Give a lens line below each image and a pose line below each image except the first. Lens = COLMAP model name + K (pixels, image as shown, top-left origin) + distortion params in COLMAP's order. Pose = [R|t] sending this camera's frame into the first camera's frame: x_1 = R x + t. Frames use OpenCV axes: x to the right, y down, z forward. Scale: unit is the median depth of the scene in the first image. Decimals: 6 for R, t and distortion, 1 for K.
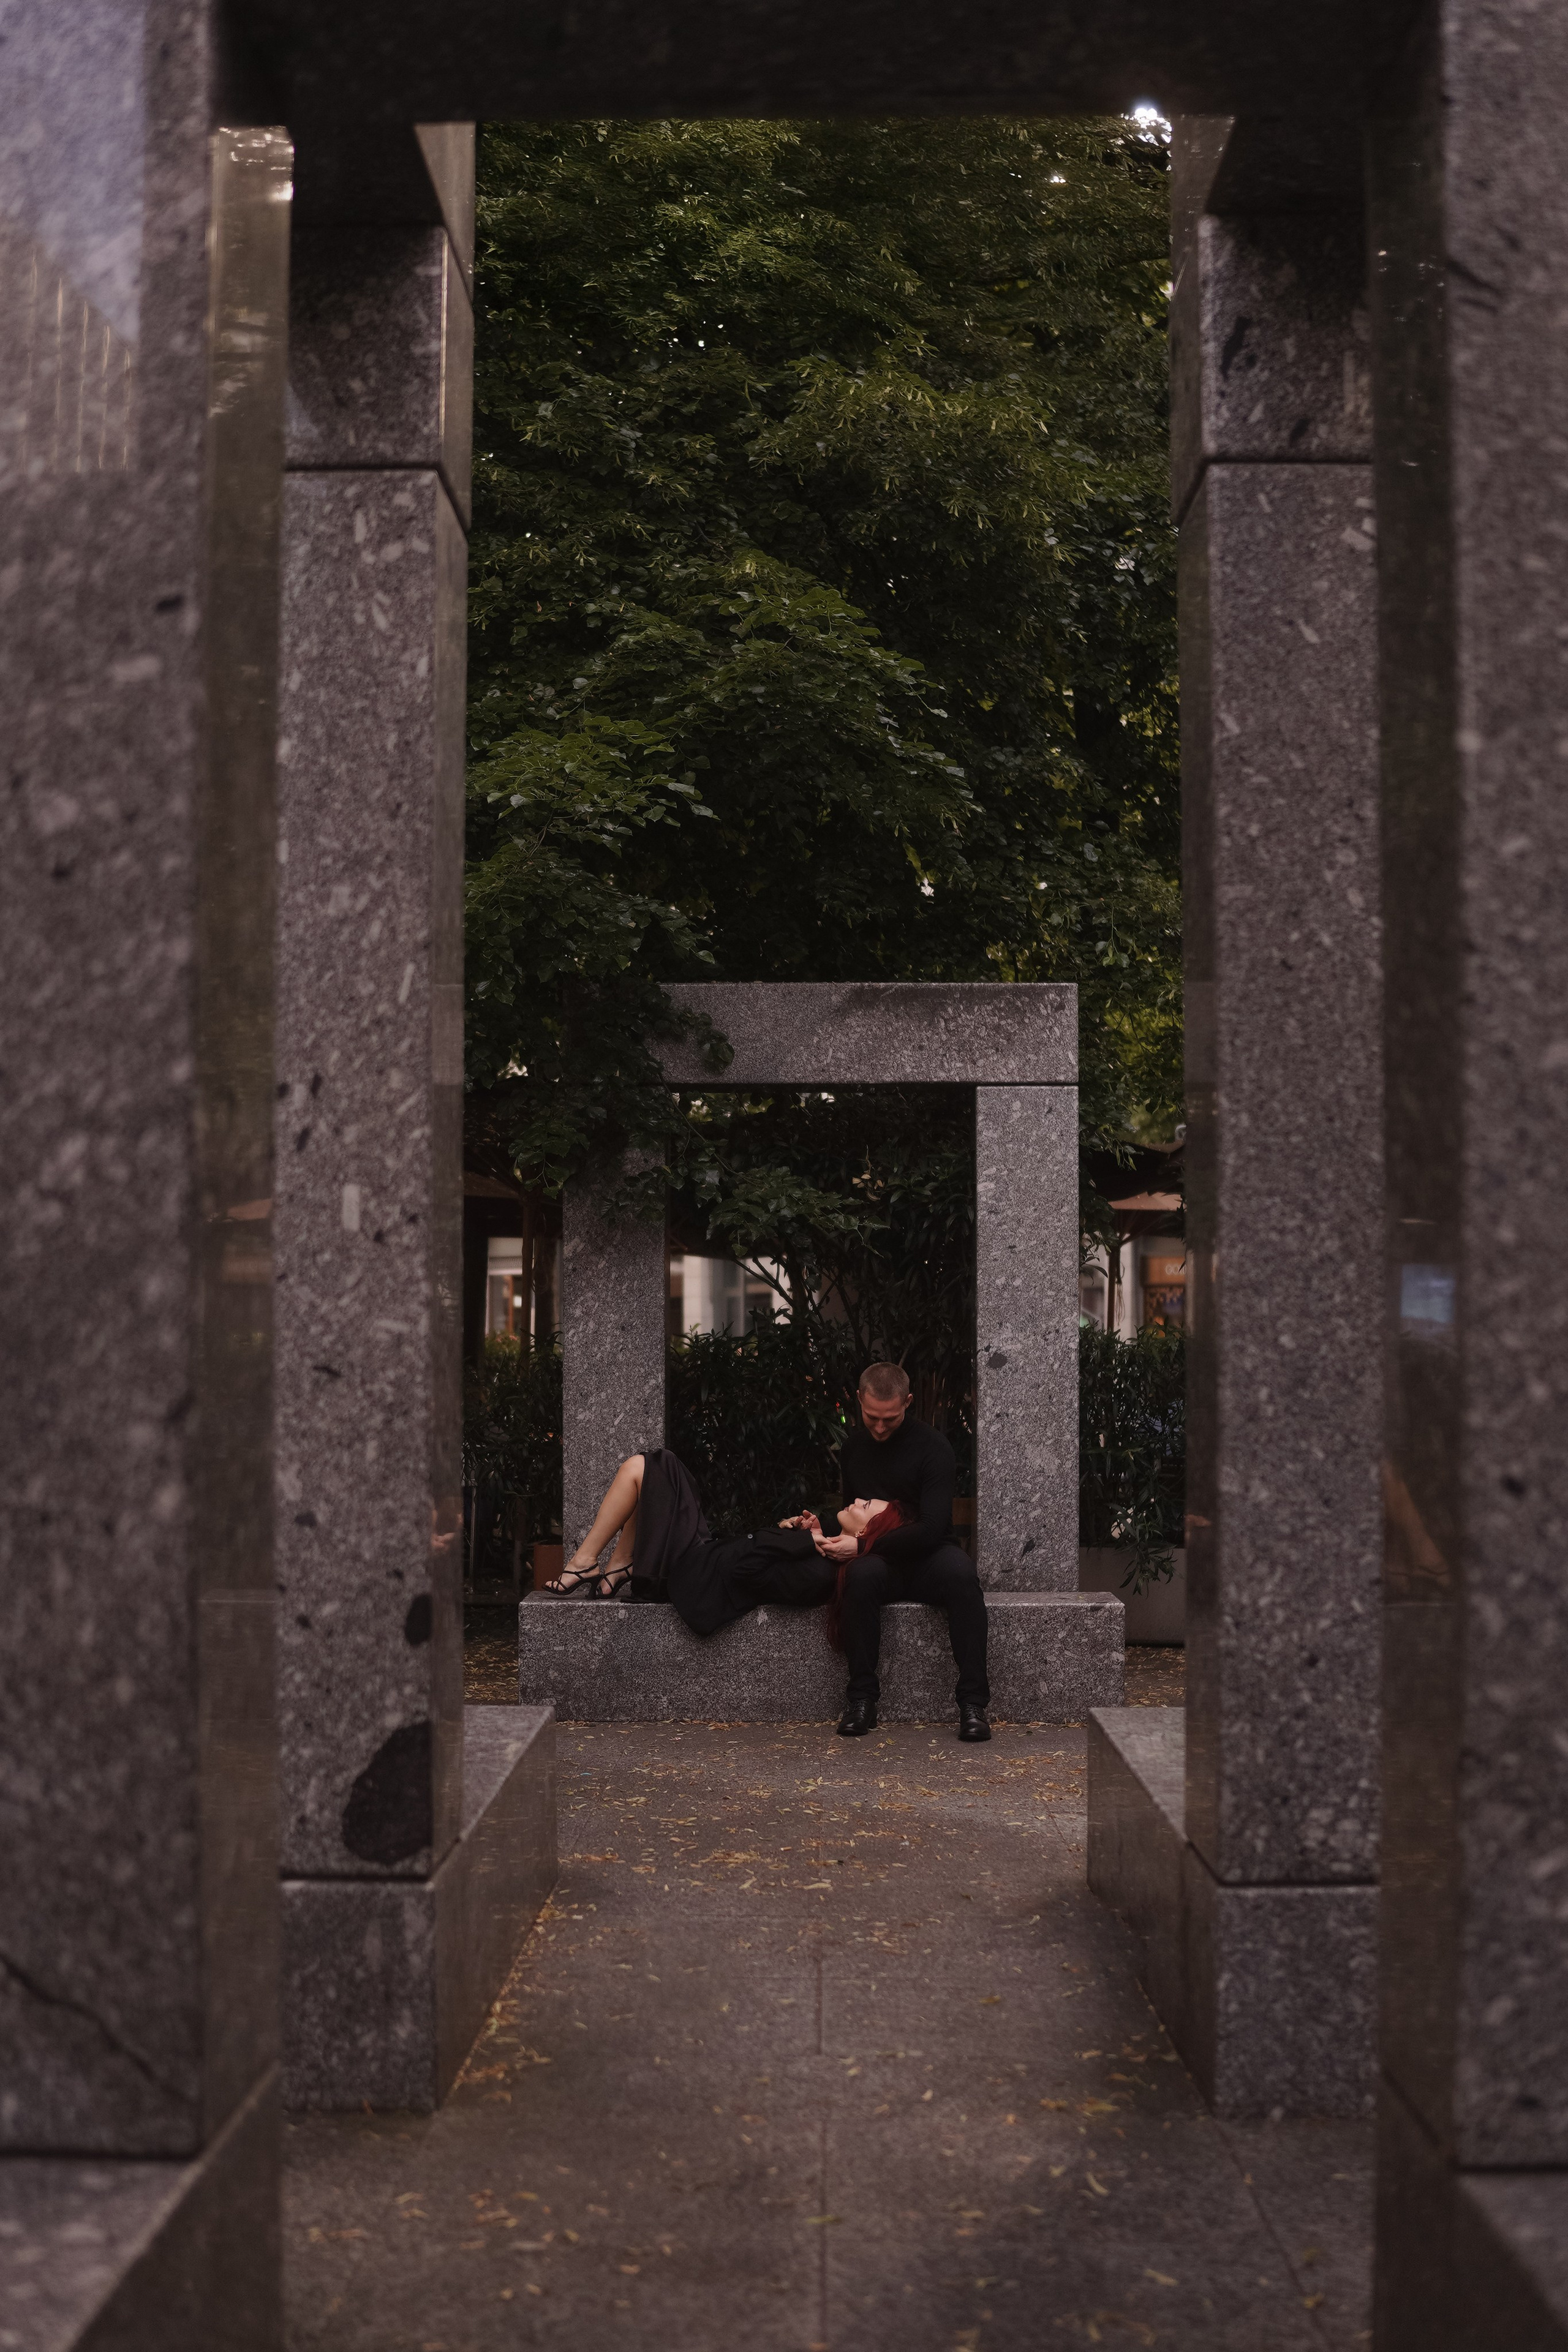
lens RADIAL K [[2455.9, 0, 785.8], [0, 2455.9, 1181.0], [0, 0, 1]] dist [-0.134107, 0.000000]
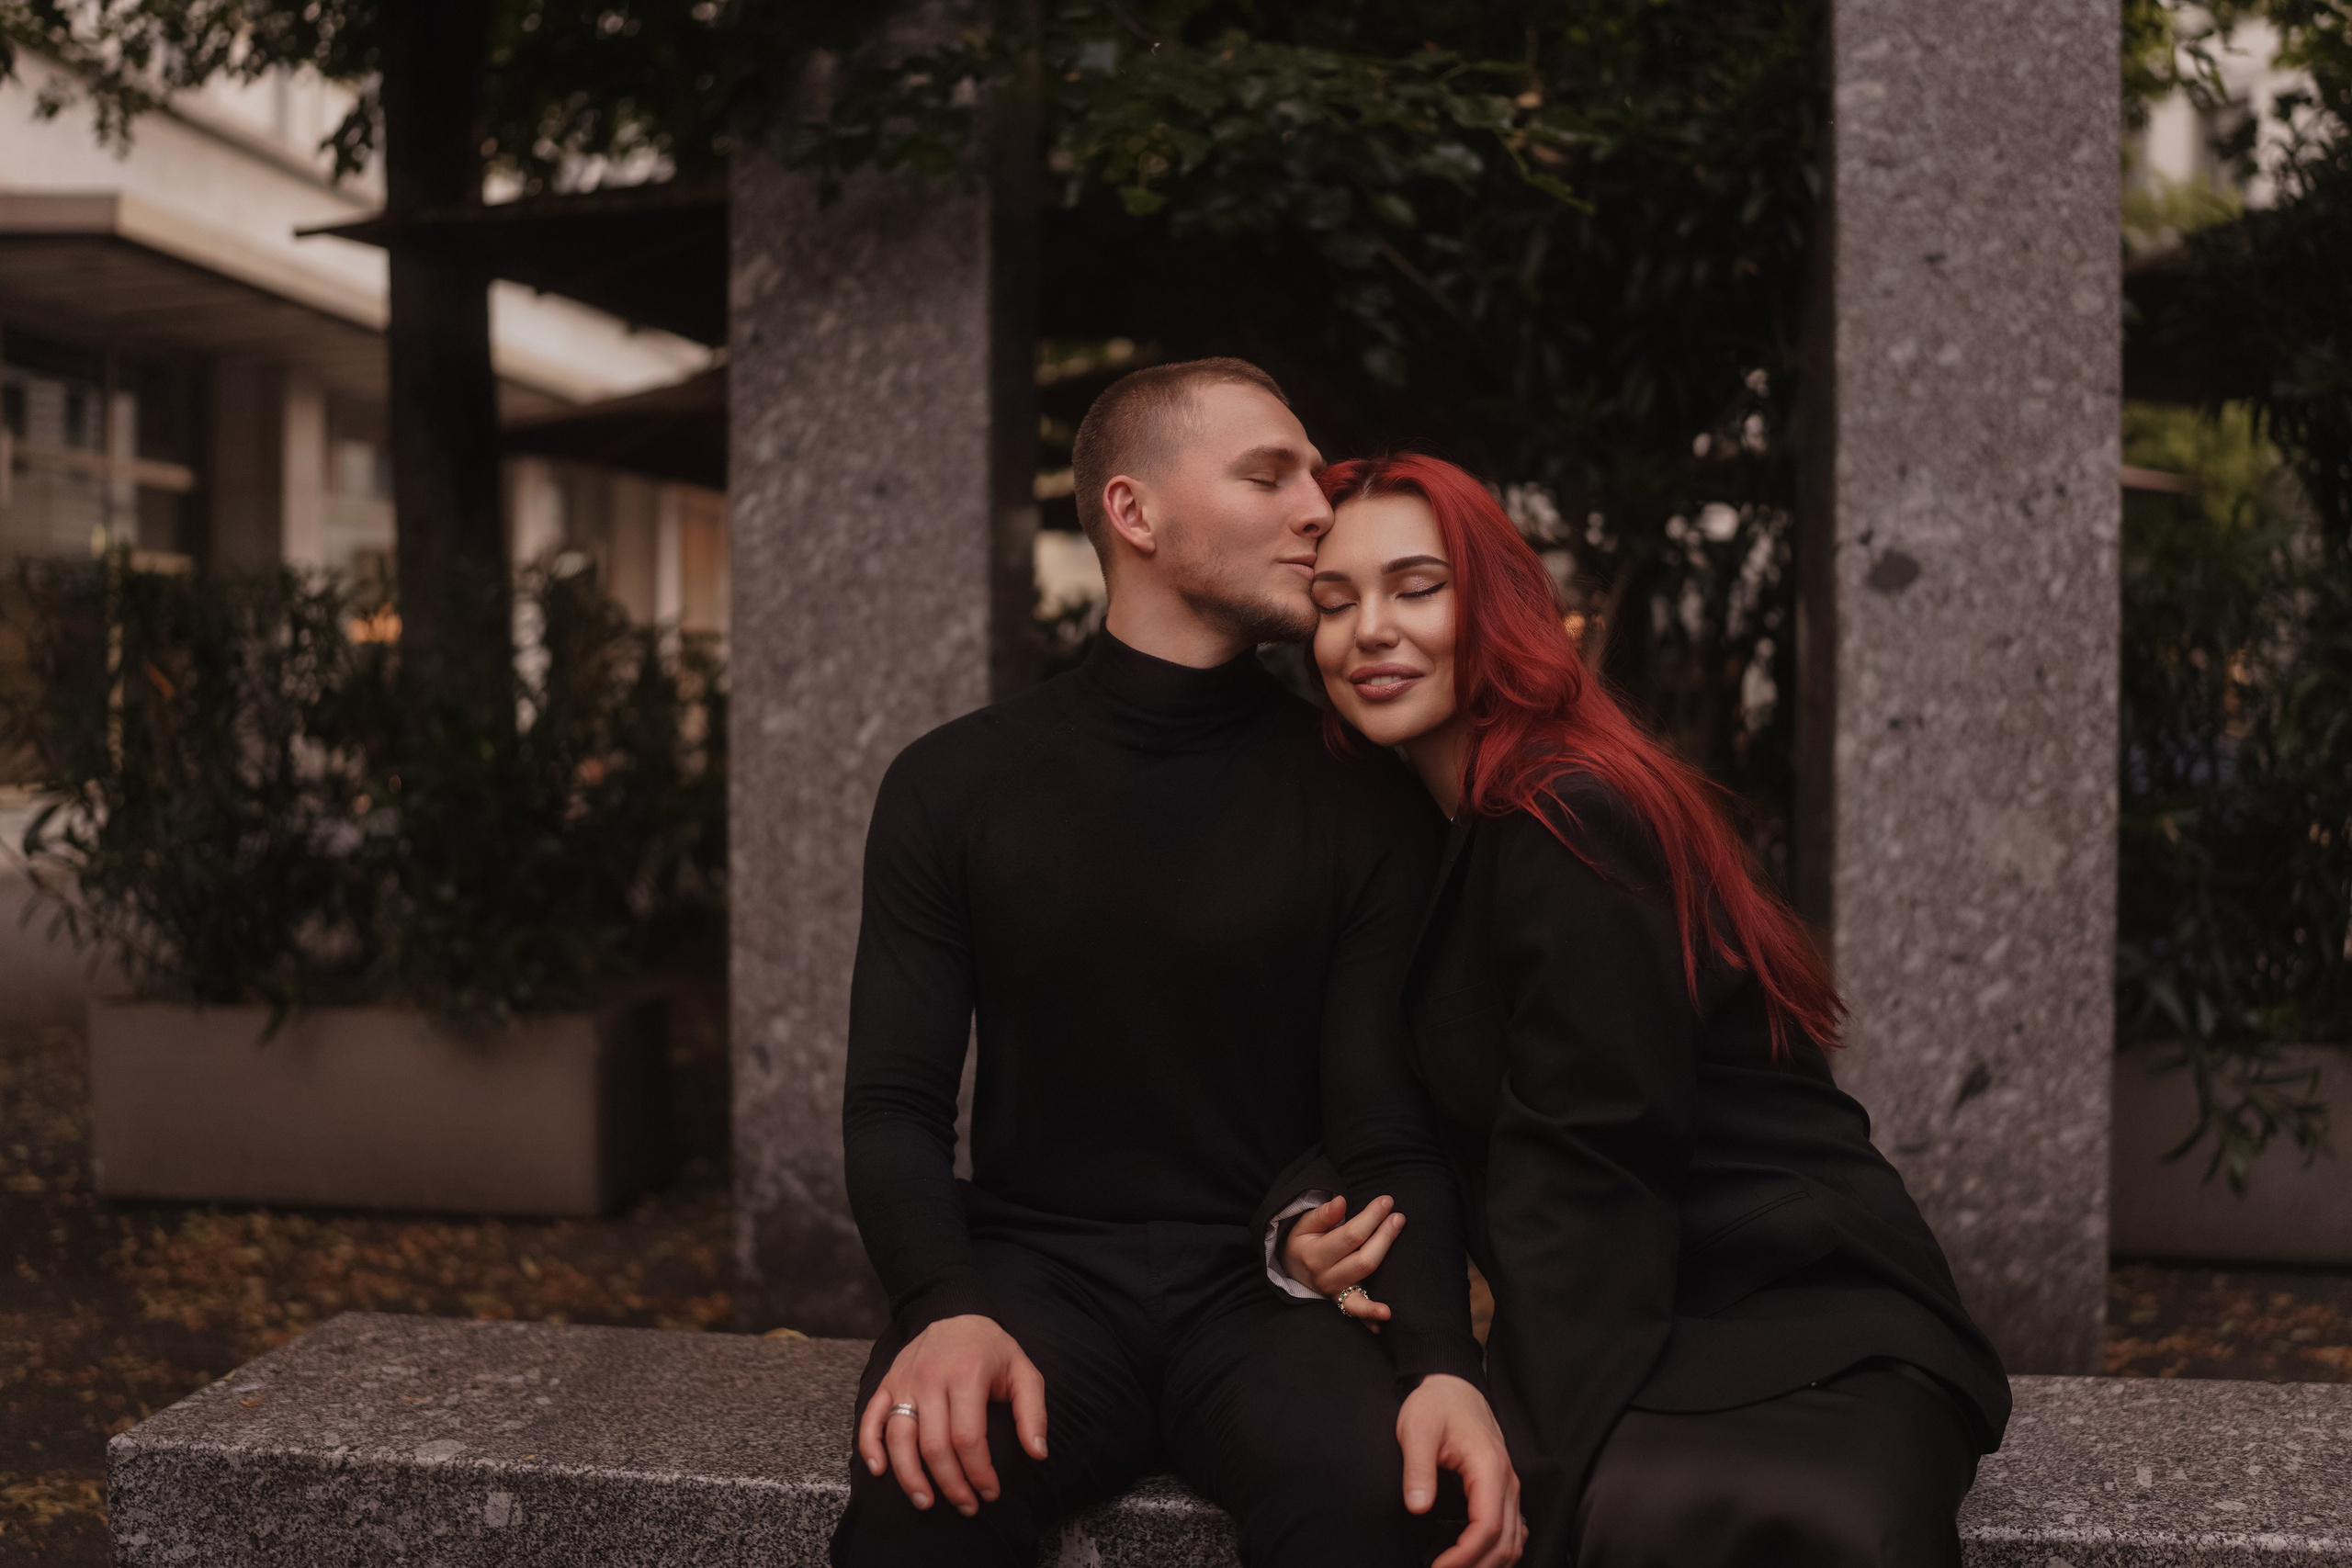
lens RADIAL K [[2455.7, 0, 1178.8], [0, 2455.7, 775.8], [0, 0, 1]] dist [-0.134107, 0.000000]
pose [[0.994553, 0.005245, -0.104101, 0.018880], [0.004617, 0.995537, 0.094264, 0.068966], [0.104130, -0.094231, 0.990090, 0.631438]]
